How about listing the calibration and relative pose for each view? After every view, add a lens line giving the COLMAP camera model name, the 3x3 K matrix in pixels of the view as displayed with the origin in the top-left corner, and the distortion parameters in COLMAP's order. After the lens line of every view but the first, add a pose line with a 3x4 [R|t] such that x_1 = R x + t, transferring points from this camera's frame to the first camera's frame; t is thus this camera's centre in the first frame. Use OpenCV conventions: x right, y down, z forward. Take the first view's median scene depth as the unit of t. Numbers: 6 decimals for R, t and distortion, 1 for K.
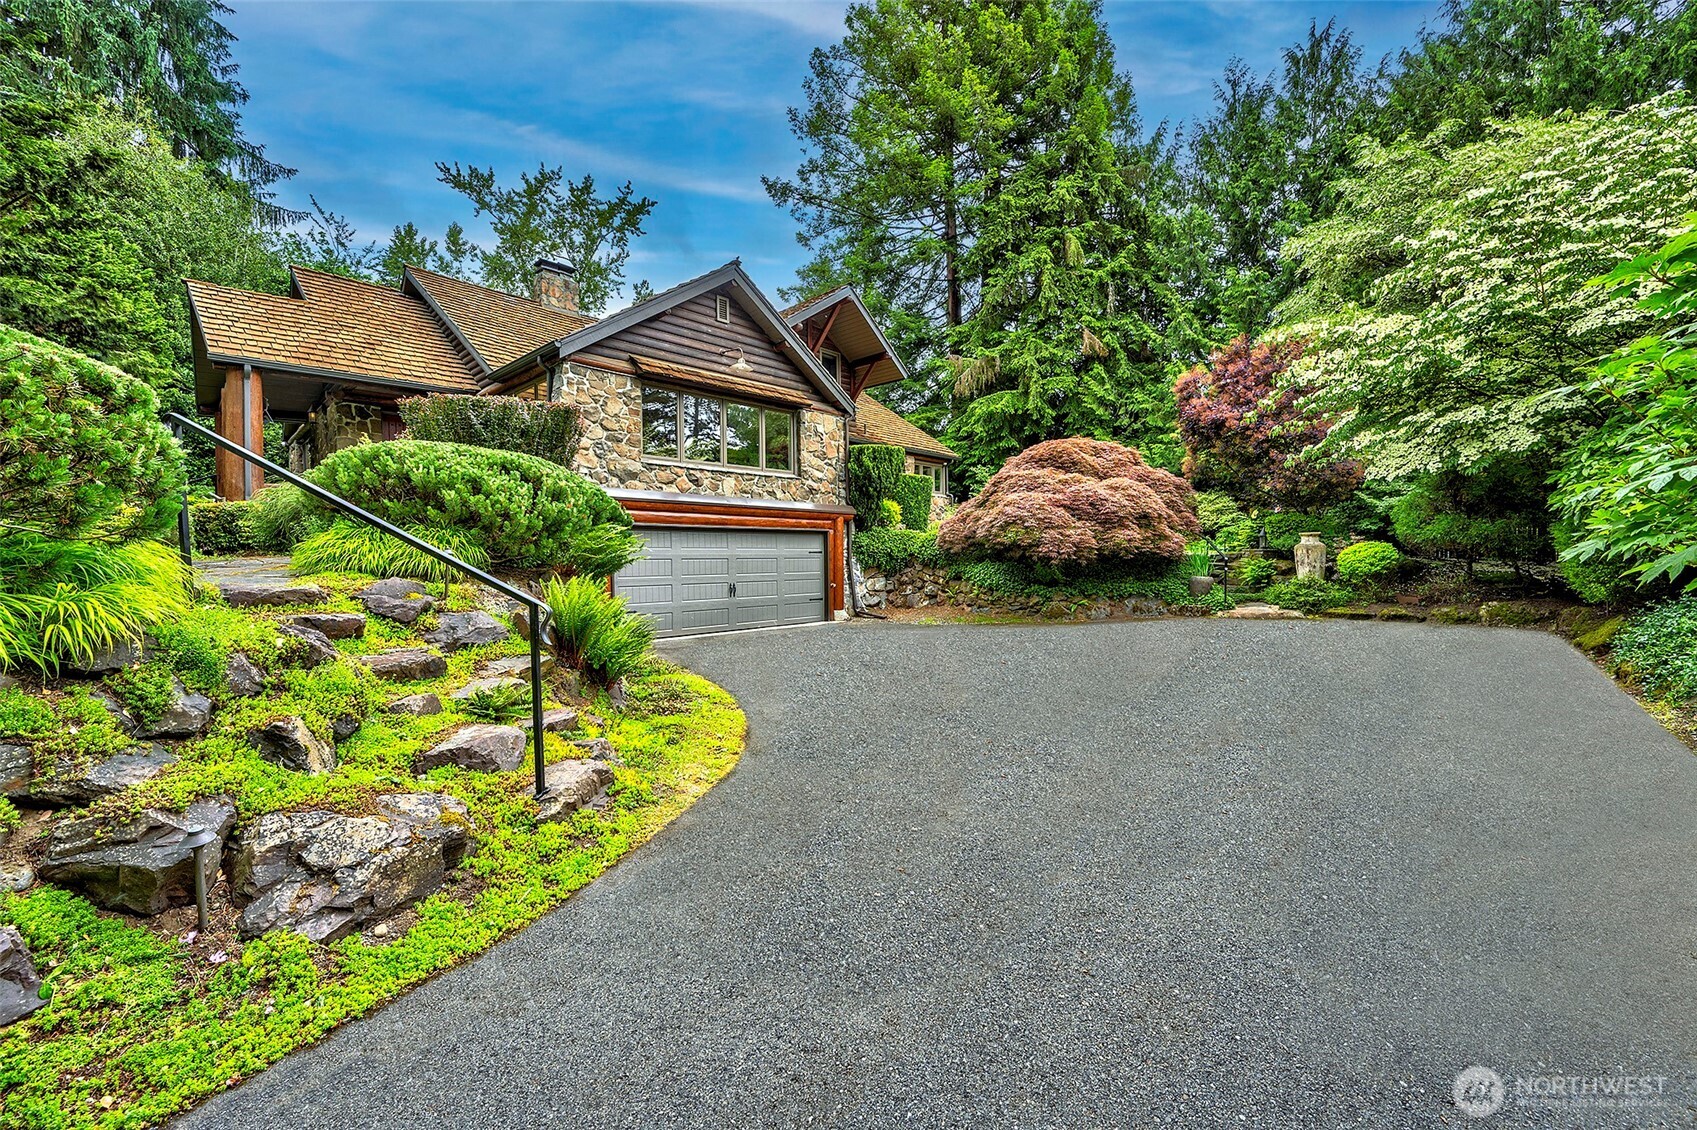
lens RADIAL K [[681.4, 0, 848.2], [0, 681.4, 562.2], [0, 0, 1]] dist [-0.000907, 0.000010]
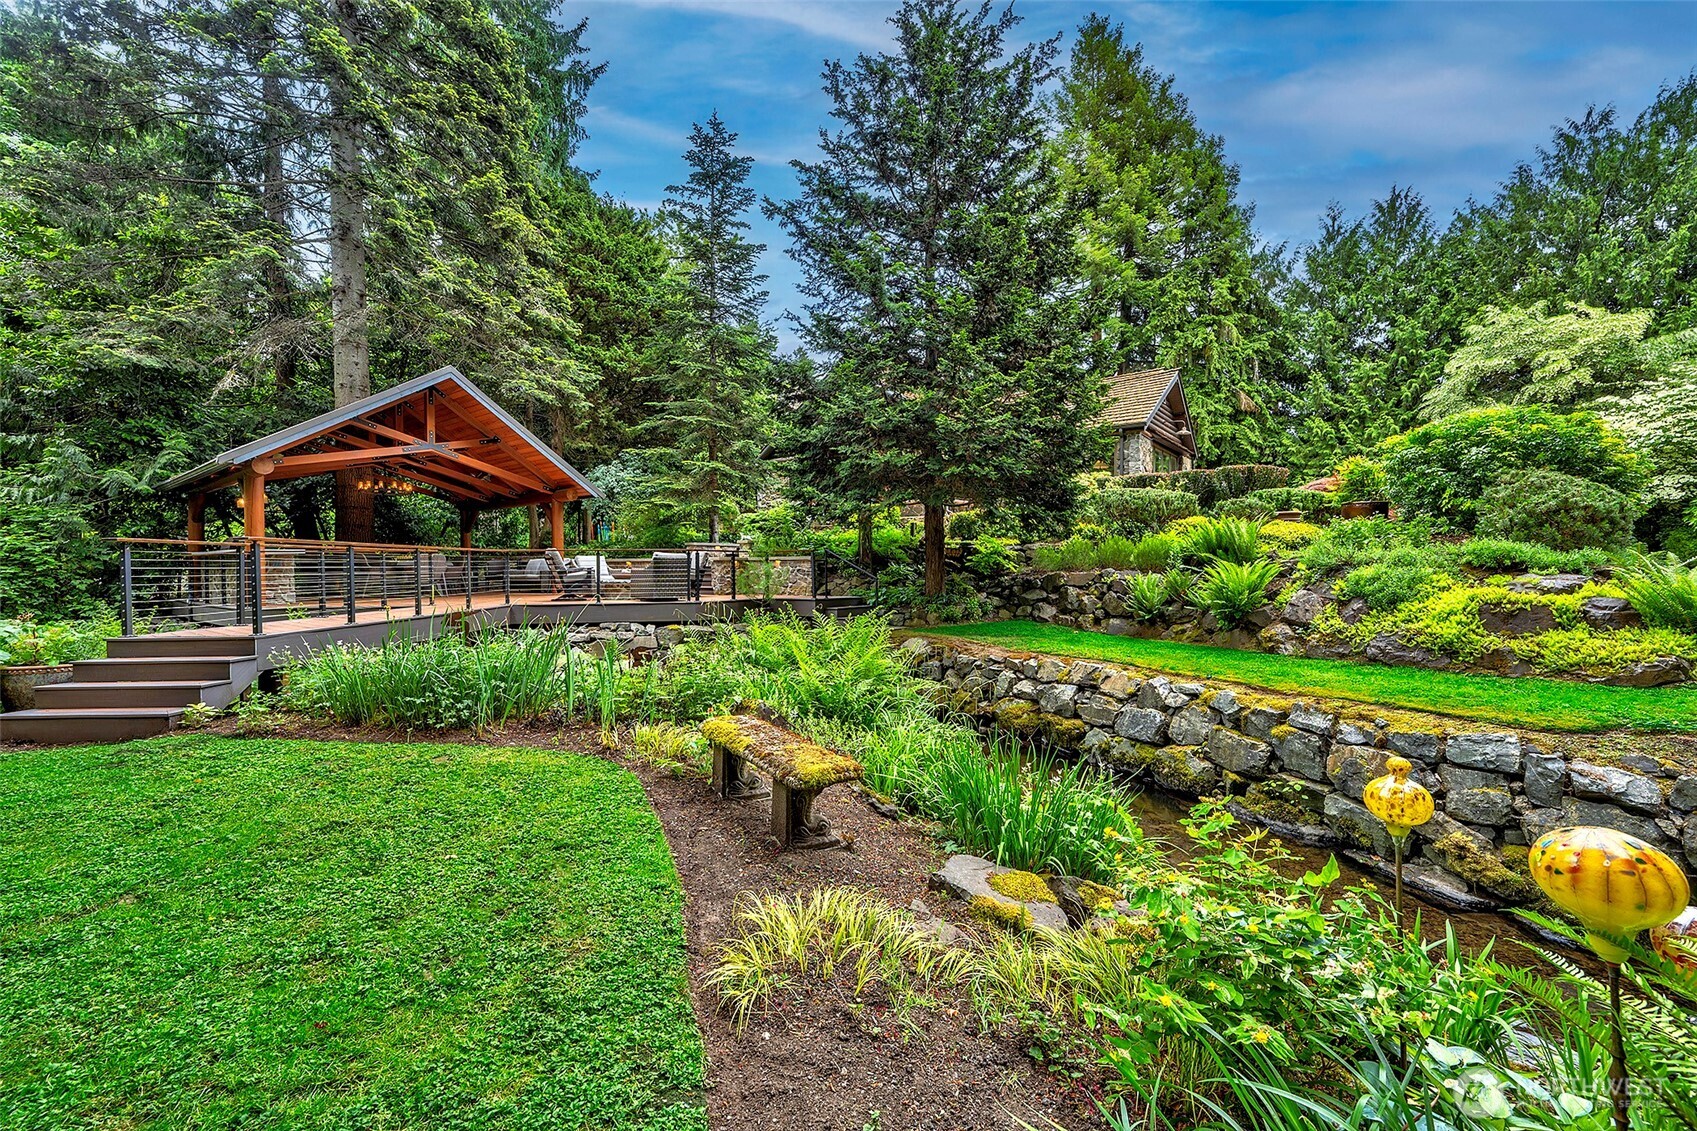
lens RADIAL K [[681.4, 0, 849.9], [0, 681.4, 564.9], [0, 0, 1]] dist [-0.000907, 0.000010]
pose [[0.996574, 0.012865, 0.081705, -0.558634], [-0.011973, 0.999863, -0.011391, 0.039324], [-0.081840, 0.010373, 0.996591, -0.323269]]
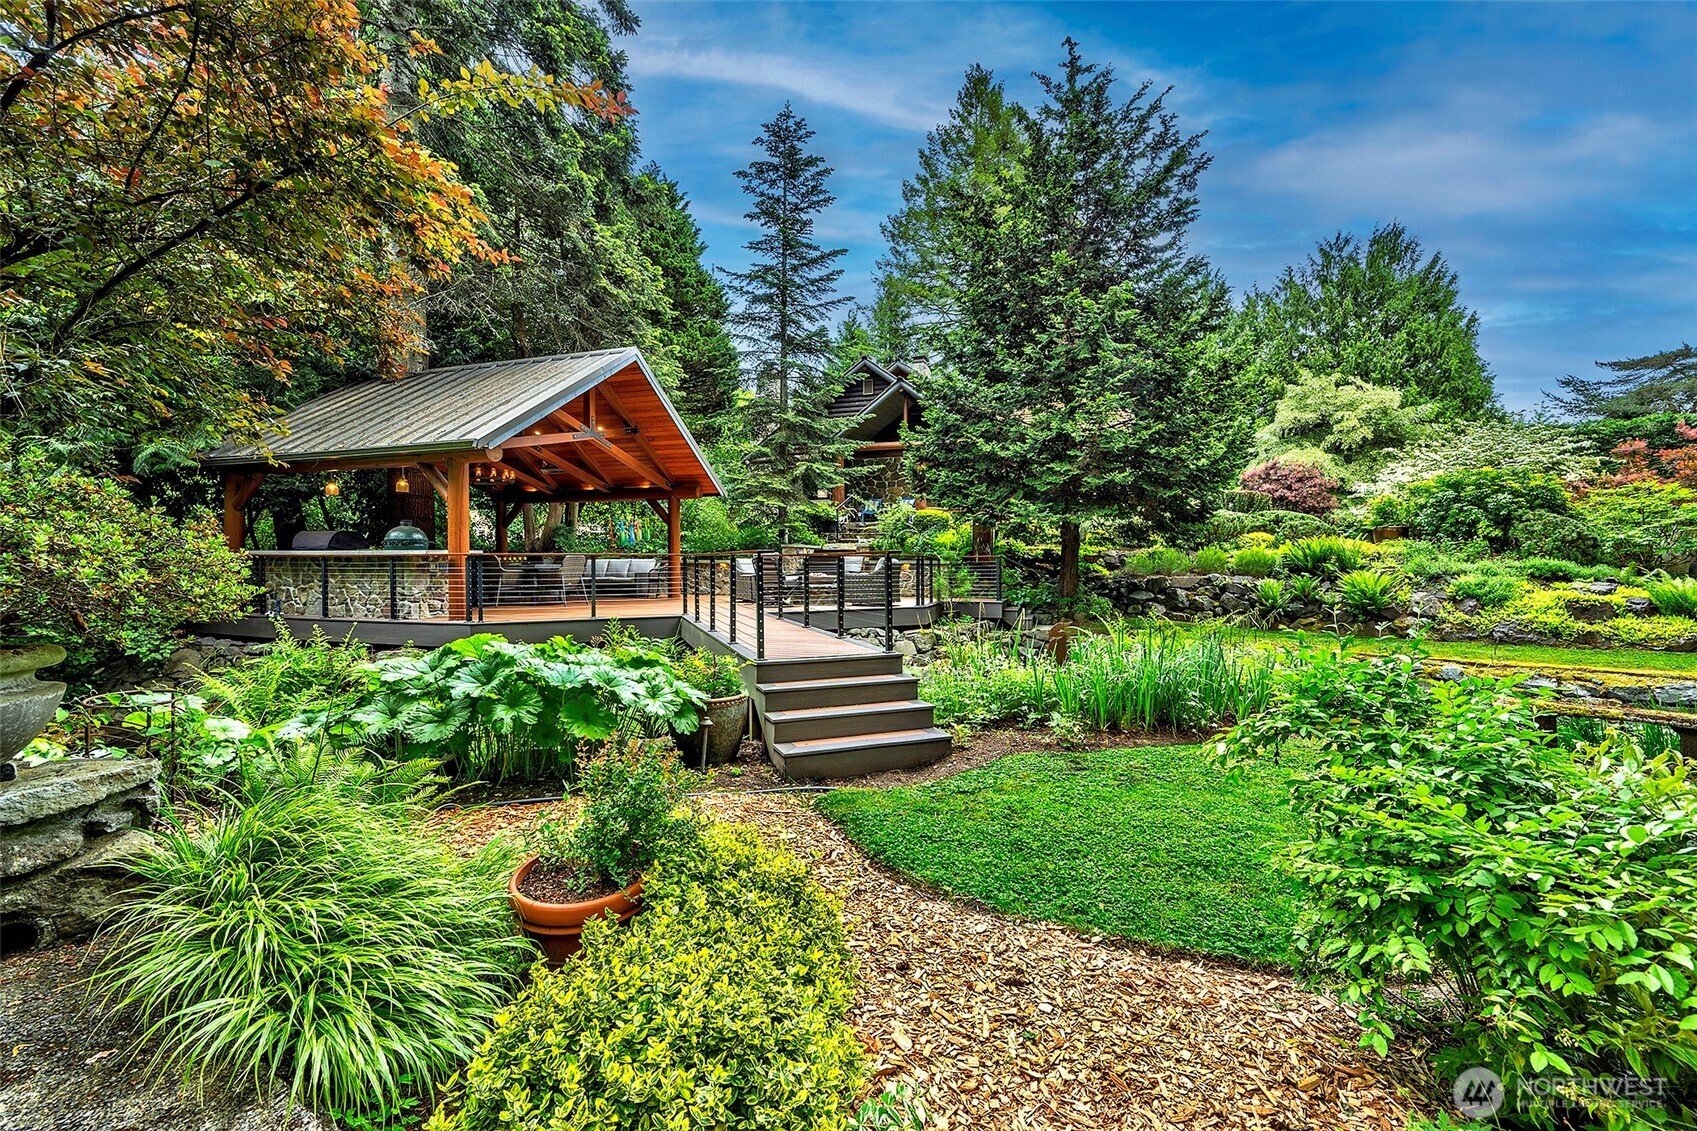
lens RADIAL K [[681.4, 0, 856.2], [0, 681.4, 565.8], [0, 0, 1]] dist [-0.000907, 0.000010]
pose [[0.913415, 0.016658, 0.406688, -0.872195], [-0.014794, 0.999861, -0.007726, 0.036407], [-0.406760, 0.001041, 0.913535, -0.270315]]
